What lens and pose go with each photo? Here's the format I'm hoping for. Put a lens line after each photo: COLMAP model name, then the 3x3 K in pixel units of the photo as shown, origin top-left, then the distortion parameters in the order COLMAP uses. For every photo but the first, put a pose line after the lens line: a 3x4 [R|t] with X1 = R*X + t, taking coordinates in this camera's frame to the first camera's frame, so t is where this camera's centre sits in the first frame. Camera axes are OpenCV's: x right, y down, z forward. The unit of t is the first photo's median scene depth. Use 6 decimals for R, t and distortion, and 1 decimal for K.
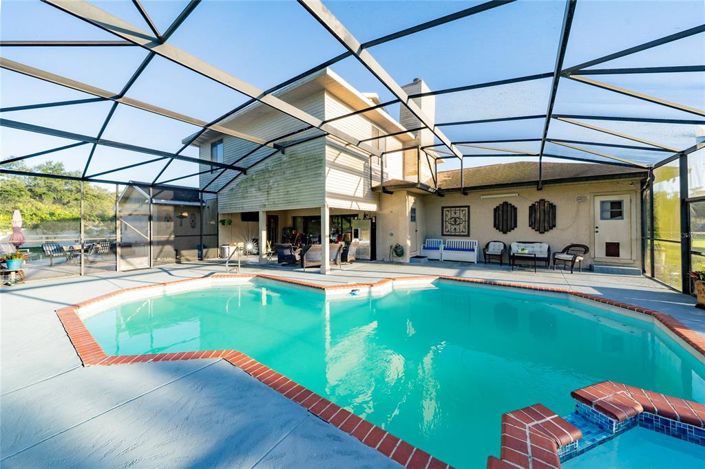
lens RADIAL K [[243.9, 0, 353.8], [0, 243.9, 230.9], [0, 0, 1]] dist [-0.000255, -0.000030]
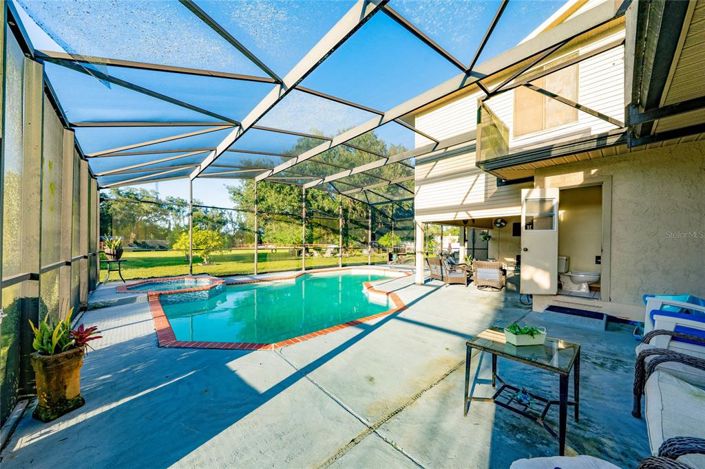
lens RADIAL K [[248.7, 0, 352.9], [0, 248.7, 240.6], [0, 0, 1]] dist [0.000300, -0.000034]
pose [[-0.206674, -0.001889, -0.978408, 0.902644], [-0.015492, 0.999879, 0.001342, -0.019064], [0.978287, 0.015435, -0.206679, 0.855564]]
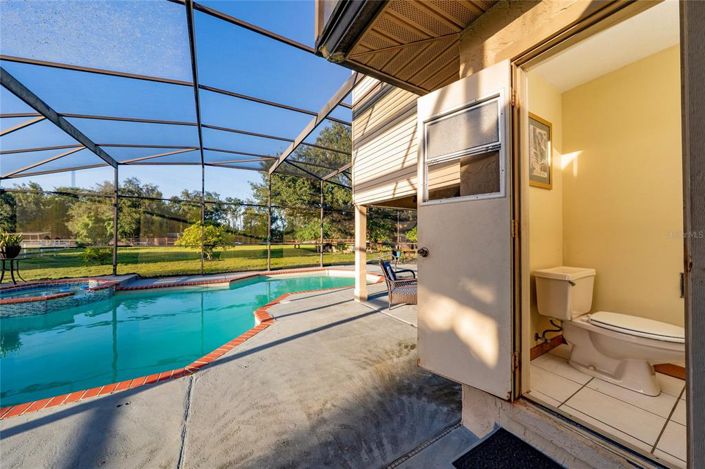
lens RADIAL K [[243.9, 0, 353.8], [0, 243.9, 230.9], [0, 0, 1]] dist [-0.000255, -0.000030]
pose [[-0.407664, -0.016737, -0.912978, 0.470336], [-0.006050, 0.999860, -0.015628, -0.018327], [0.913112, -0.000847, -0.407708, 1.150321]]
